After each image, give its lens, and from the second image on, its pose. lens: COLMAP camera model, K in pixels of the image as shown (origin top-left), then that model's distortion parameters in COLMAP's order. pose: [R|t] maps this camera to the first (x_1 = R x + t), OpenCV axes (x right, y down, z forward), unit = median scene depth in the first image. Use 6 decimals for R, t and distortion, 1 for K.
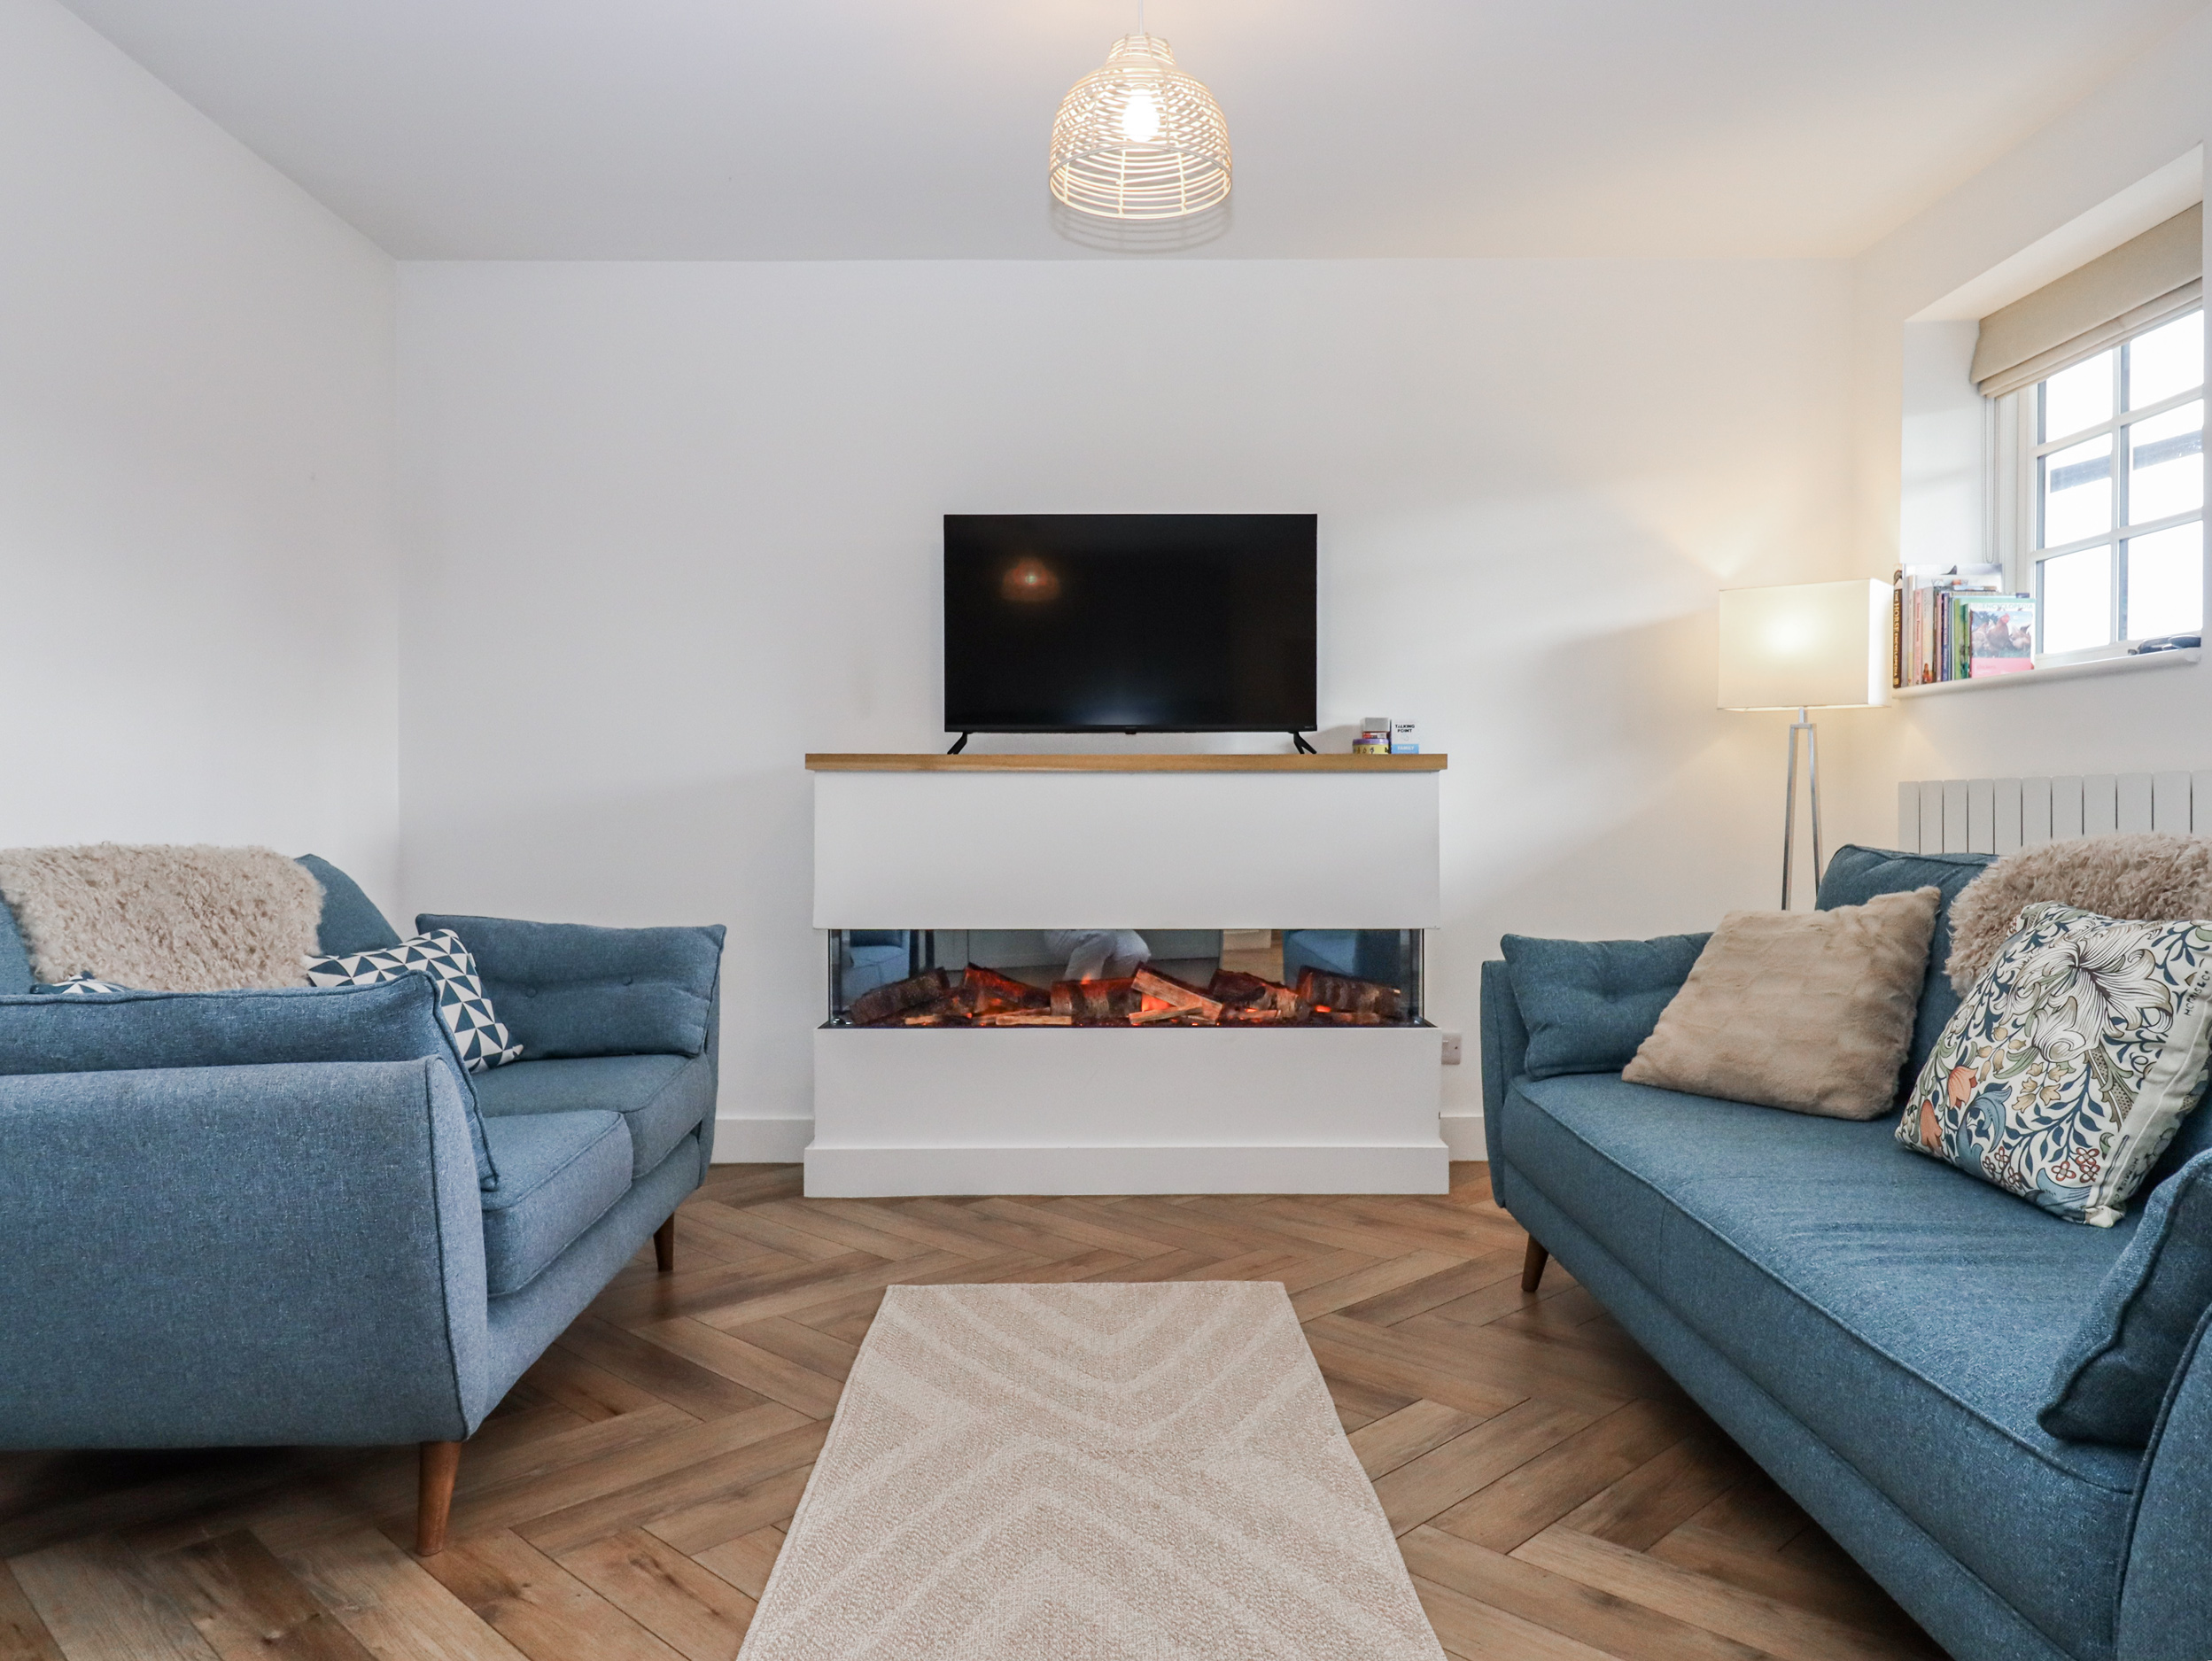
lens RADIAL K [[1552.0, 0, 1106.0], [0, 1552.0, 830.5], [0, 0, 1]] dist [-0.000748, -0.005283]
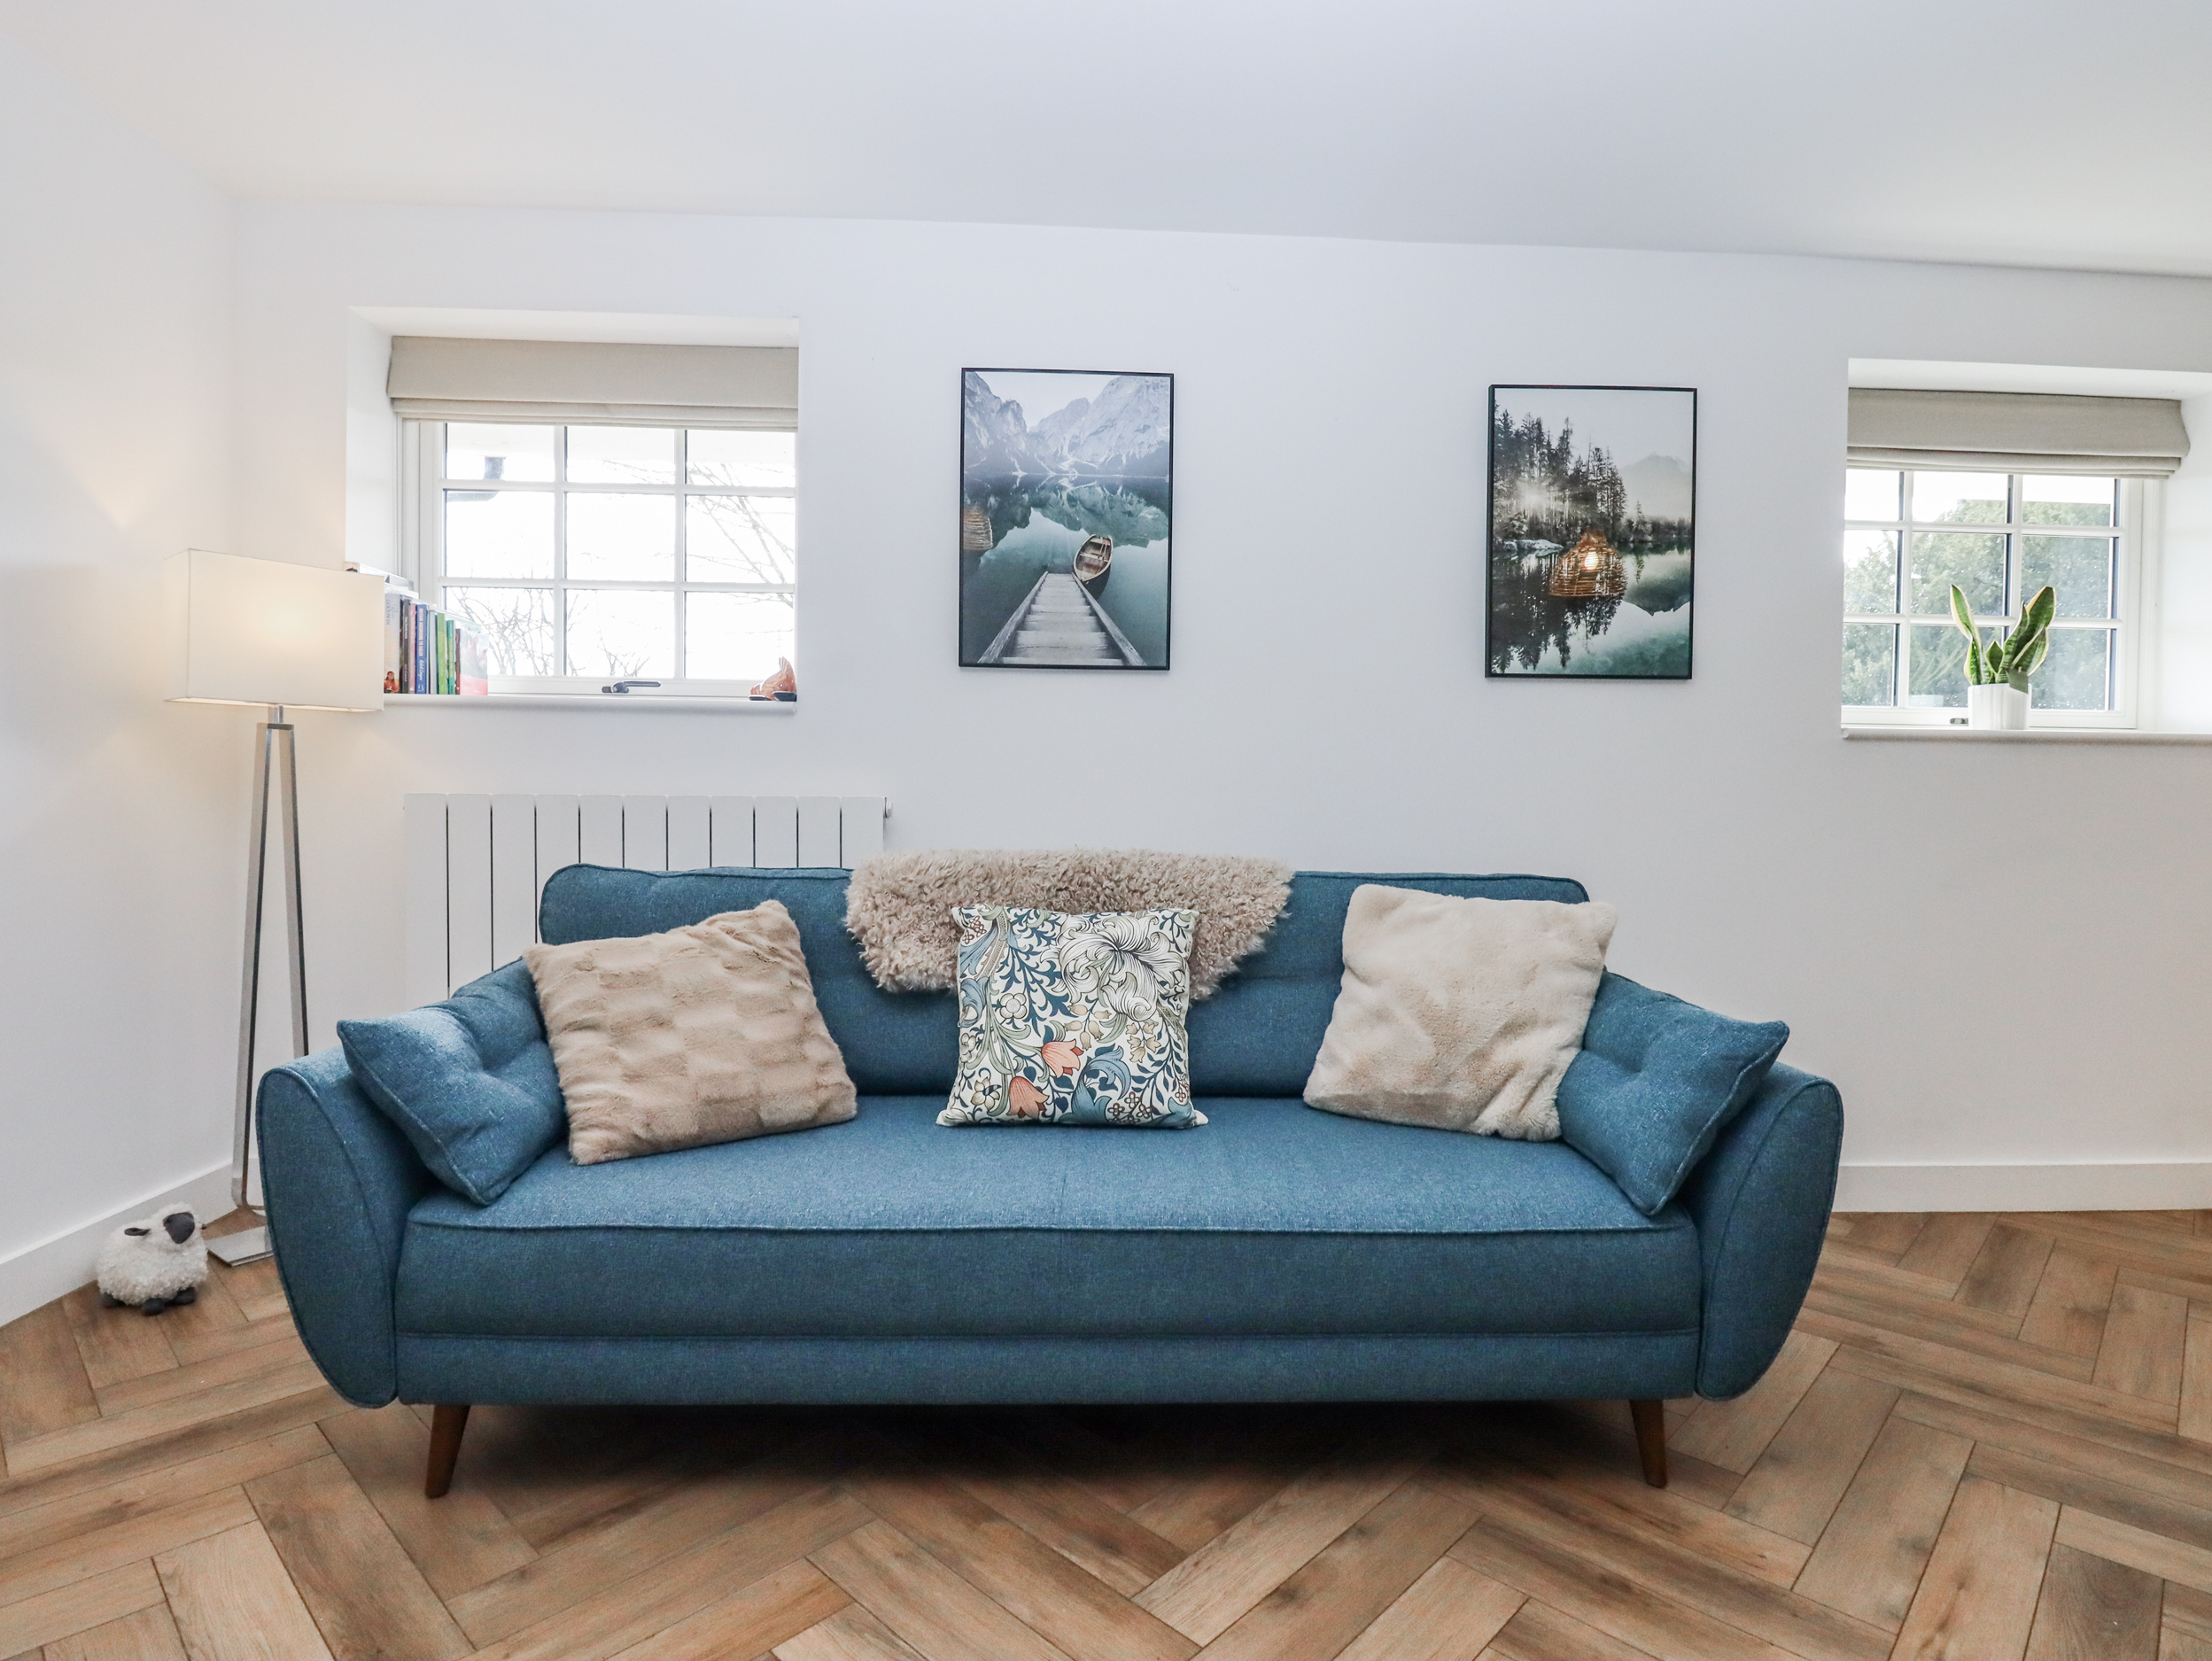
lens RADIAL K [[1185.2, 0, 1120.5], [0, 1185.2, 823.8], [0, 0, 1]] dist [0.011693, -0.021040]
pose [[-0.032519, -0.023140, 0.999203, -0.409713], [0.003058, 0.999725, 0.023251, -0.047562], [-0.999466, 0.003812, -0.032439, 0.975989]]
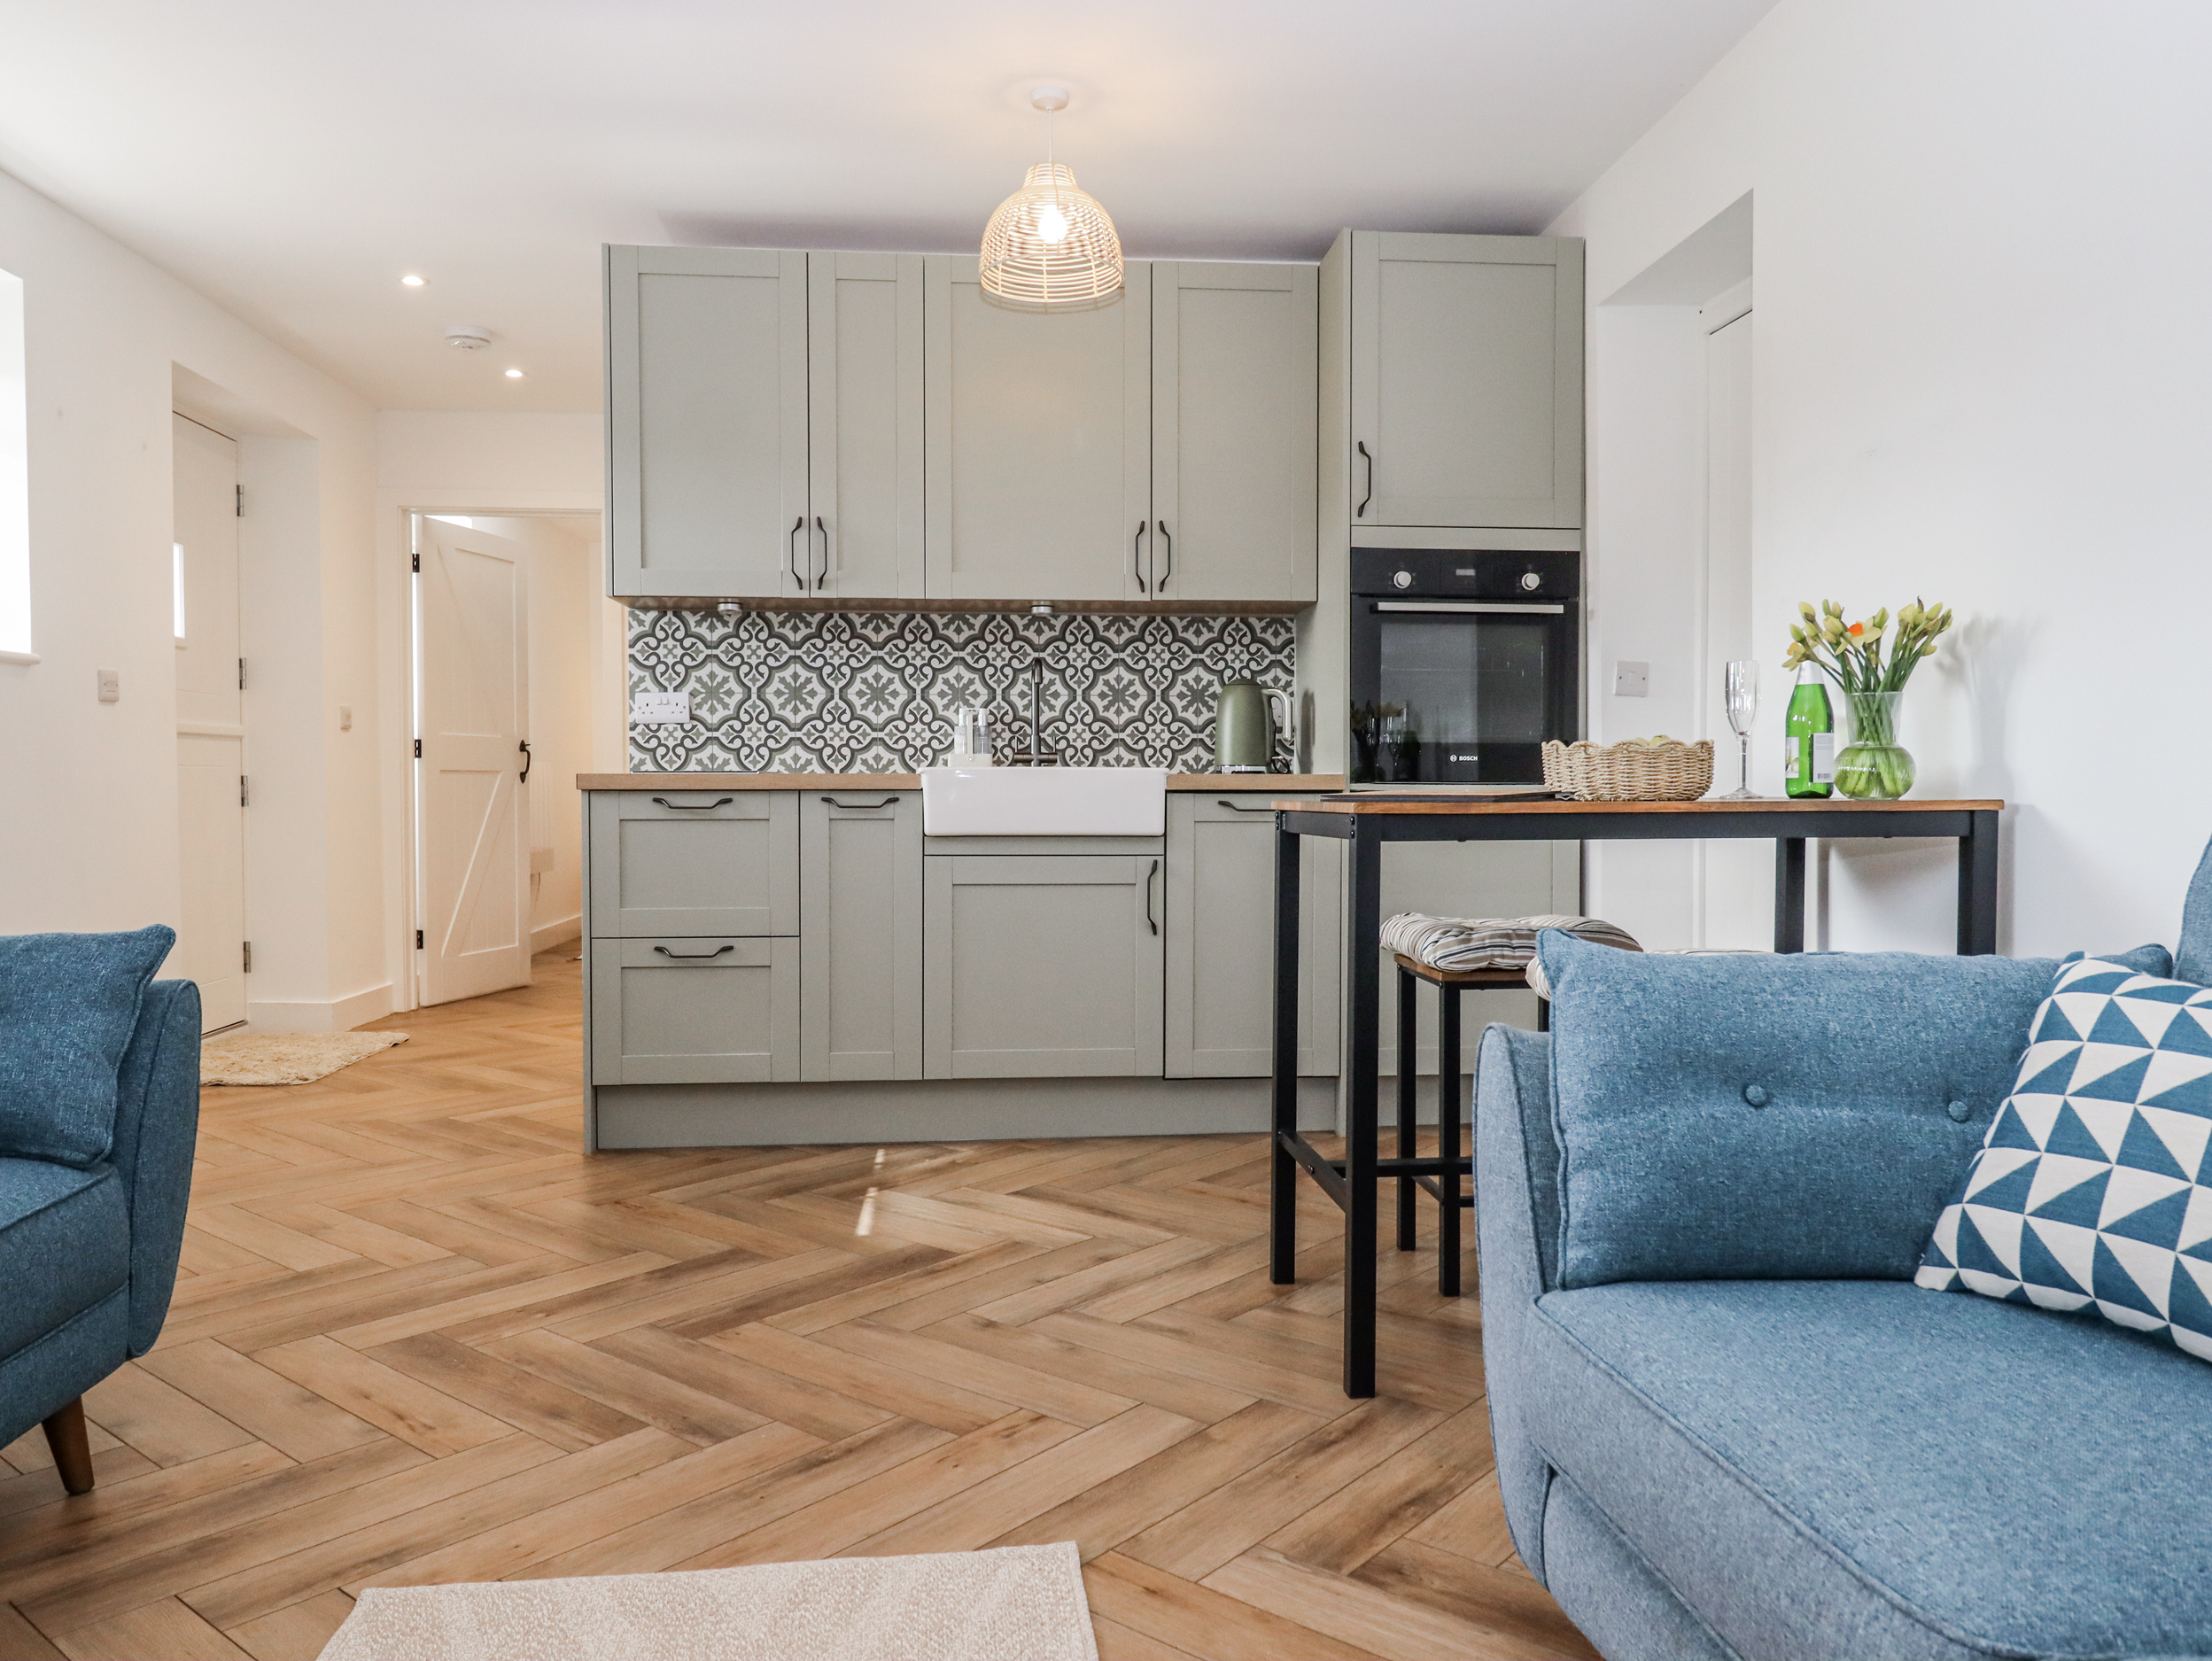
lens RADIAL K [[1617.2, 0, 1106.0], [0, 1617.2, 830.5], [0, 0, 1]] dist [0.007718, -0.004133]
pose [[-0.995518, 0.005785, -0.094395, -0.120556], [0.001667, 0.999046, 0.043641, 0.003939], [0.094557, 0.043288, -0.994578, 1.558779]]
